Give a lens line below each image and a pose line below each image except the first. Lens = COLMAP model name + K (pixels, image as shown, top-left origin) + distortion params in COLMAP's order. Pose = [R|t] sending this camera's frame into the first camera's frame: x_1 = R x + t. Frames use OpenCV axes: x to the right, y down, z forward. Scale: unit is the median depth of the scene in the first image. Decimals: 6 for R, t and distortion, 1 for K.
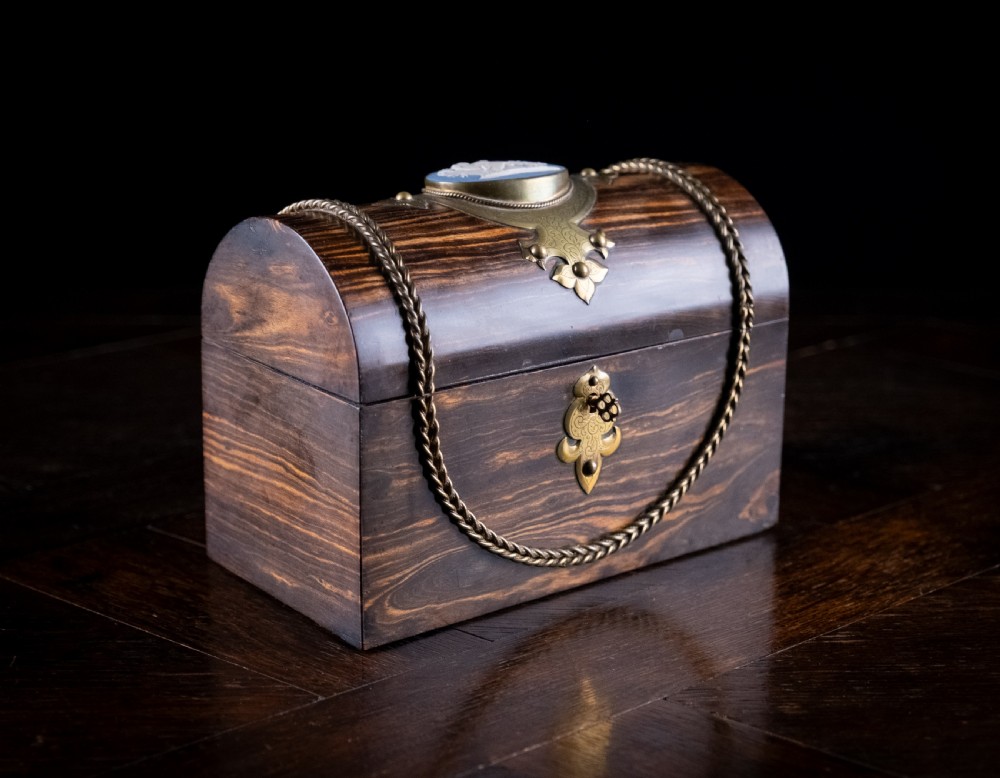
lens RADIAL K [[1905.2, 0, 500.0], [0, 1905.2, 389.0], [0, 0, 1]] dist [-0.021409, -0.025958]
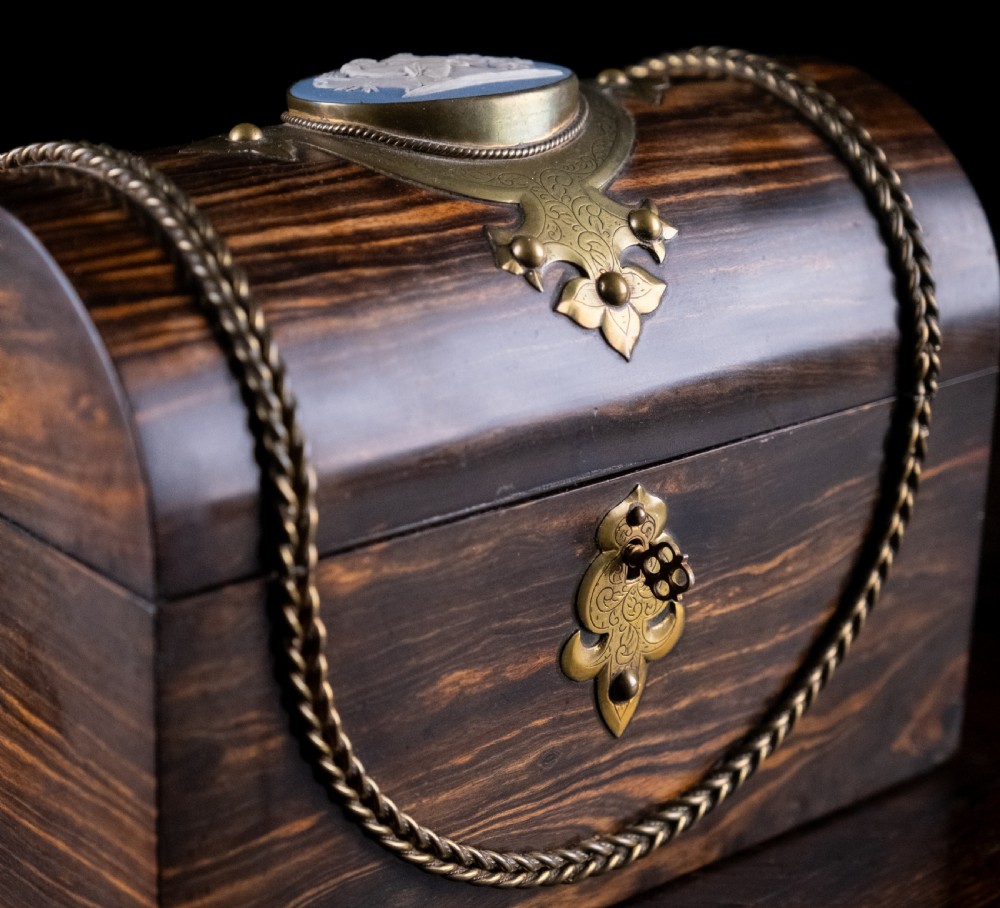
lens RADIAL K [[2531.2, 0, 417.7], [0, 2531.2, 478.3], [0, 0, 1]] dist [-0.053249, -0.105546]
pose [[0.999572, 0.000235, 0.029253, -0.025754], [-0.002258, 0.997606, 0.069122, -0.058558], [-0.029167, -0.069158, 0.997179, 0.357485]]
